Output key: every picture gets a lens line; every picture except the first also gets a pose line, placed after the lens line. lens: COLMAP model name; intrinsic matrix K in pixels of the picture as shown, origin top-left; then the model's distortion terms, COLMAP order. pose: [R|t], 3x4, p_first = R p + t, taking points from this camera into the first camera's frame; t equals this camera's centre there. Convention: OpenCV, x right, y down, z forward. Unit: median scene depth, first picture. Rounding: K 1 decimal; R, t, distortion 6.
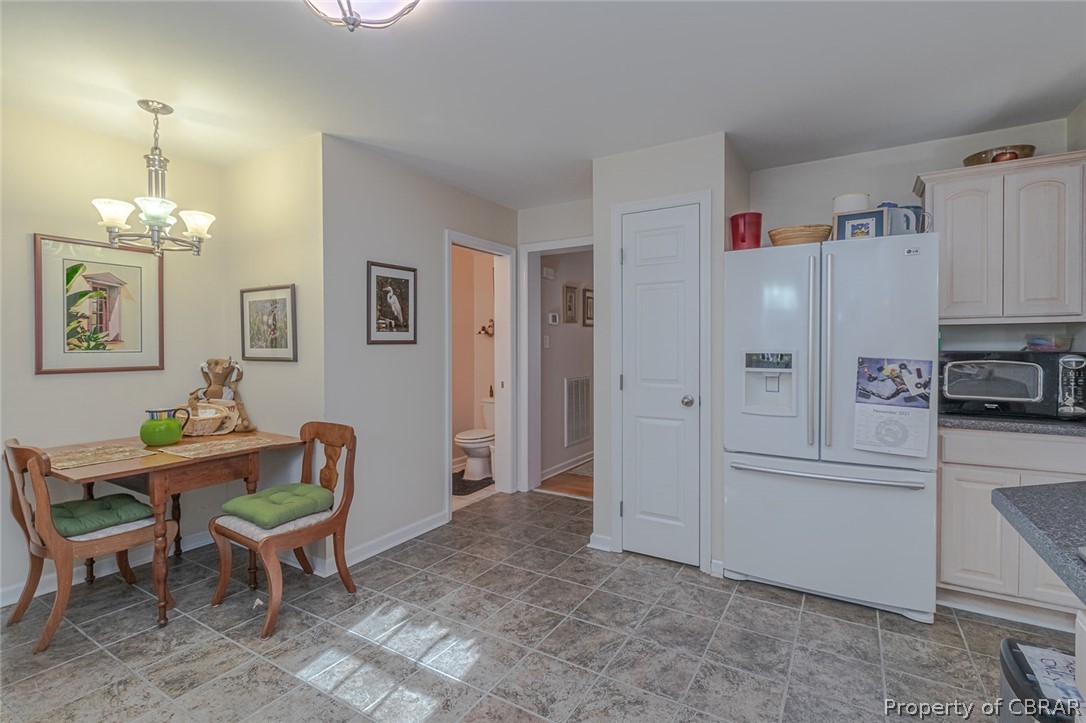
lens RADIAL K [[507.0, 0, 538.4], [0, 507.0, 348.6], [0, 0, 1]] dist [-0.001478, -0.000005]
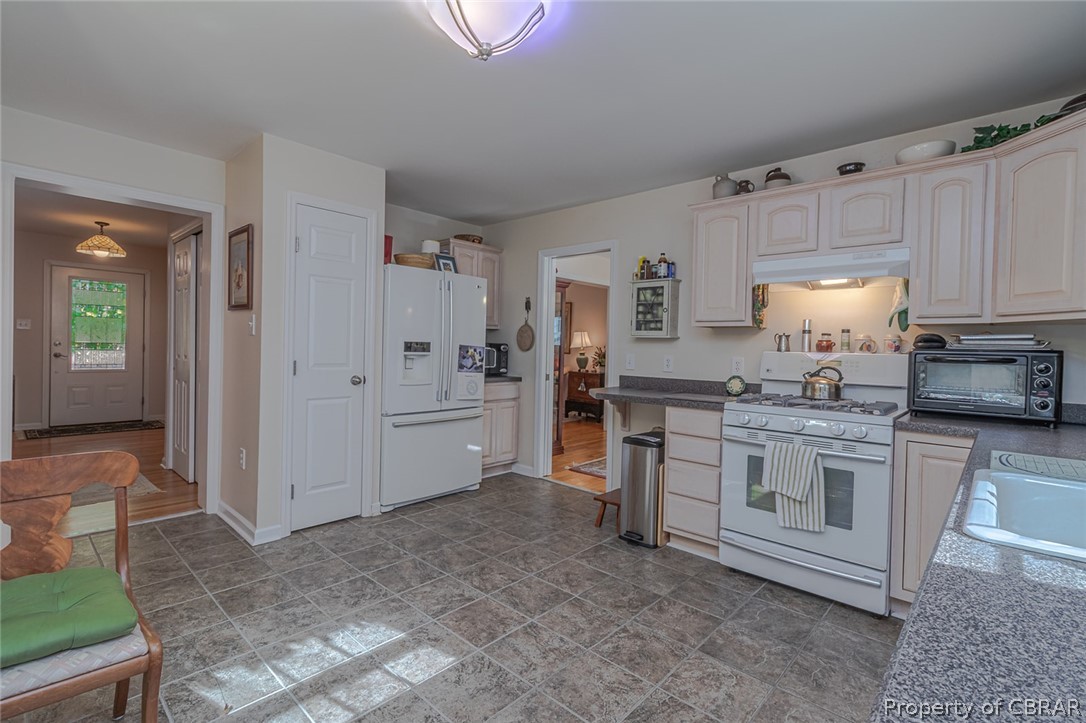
lens RADIAL K [[499.6, 0, 545.2], [0, 499.6, 351.1], [0, 0, 1]] dist [0.000011, 0.000260]
pose [[0.190527, -0.003808, 0.981675, -0.849851], [-0.019845, 0.999773, 0.007730, 0.017275], [-0.981481, -0.020954, 0.190408, 0.367678]]
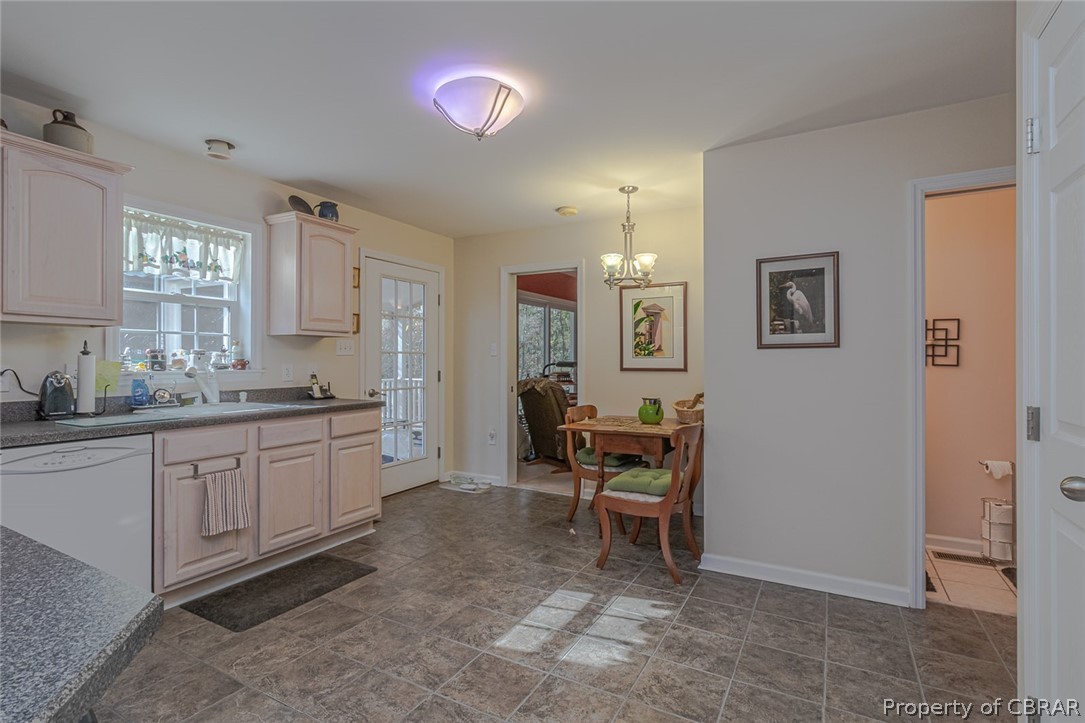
lens RADIAL K [[520.8, 0, 546.4], [0, 520.8, 356.4], [0, 0, 1]] dist [-0.000652, -0.000167]
pose [[0.049220, -0.007534, -0.998760, 0.690461], [-0.008028, 0.999936, -0.007939, 0.019186], [0.998756, 0.008409, 0.049157, 0.653817]]
